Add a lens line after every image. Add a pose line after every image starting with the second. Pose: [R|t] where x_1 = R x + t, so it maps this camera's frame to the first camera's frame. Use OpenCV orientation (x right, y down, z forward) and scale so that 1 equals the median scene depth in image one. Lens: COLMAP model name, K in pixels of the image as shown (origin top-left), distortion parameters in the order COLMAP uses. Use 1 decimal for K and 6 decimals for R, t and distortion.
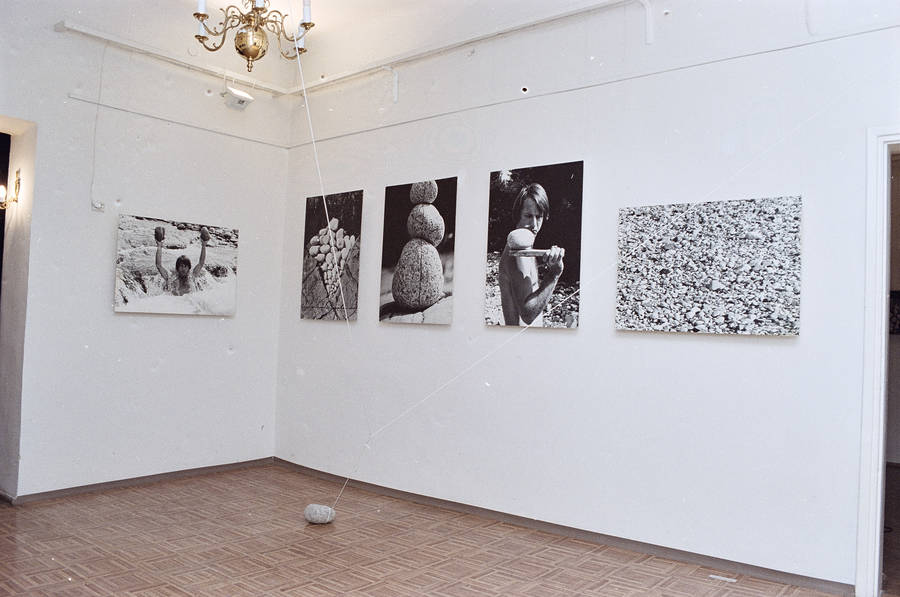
lens RADIAL K [[716.0, 0, 450.0], [0, 716.0, 298.5], [0, 0, 1]] dist [-0.139272, 0.097618]
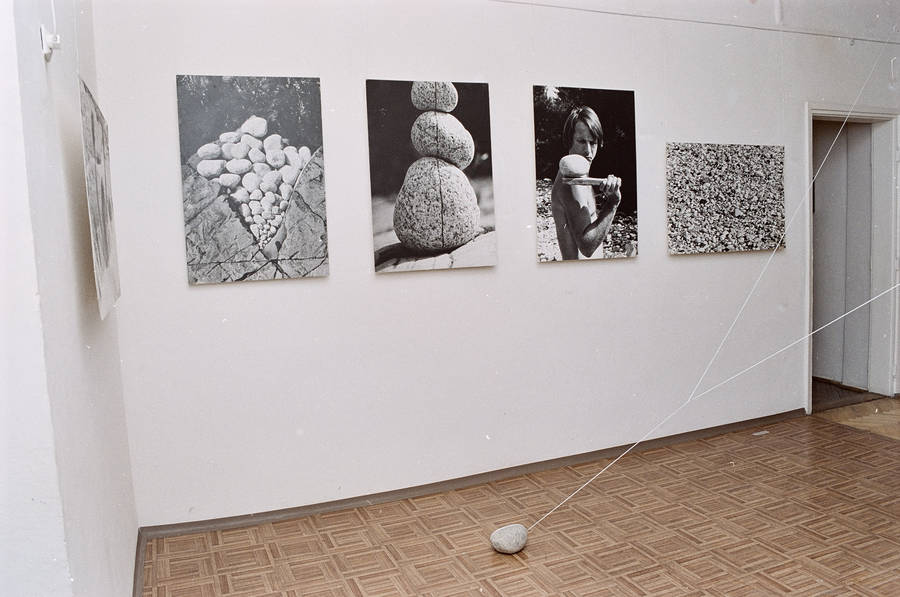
lens RADIAL K [[716.0, 0, 450.0], [0, 716.0, 298.5], [0, 0, 1]] dist [-0.139272, 0.097618]
pose [[0.482845, -0.142629, 0.864012, -0.828794], [0.024411, 0.988456, 0.149530, -0.057007], [-0.875365, -0.051108, 0.480753, 0.718607]]
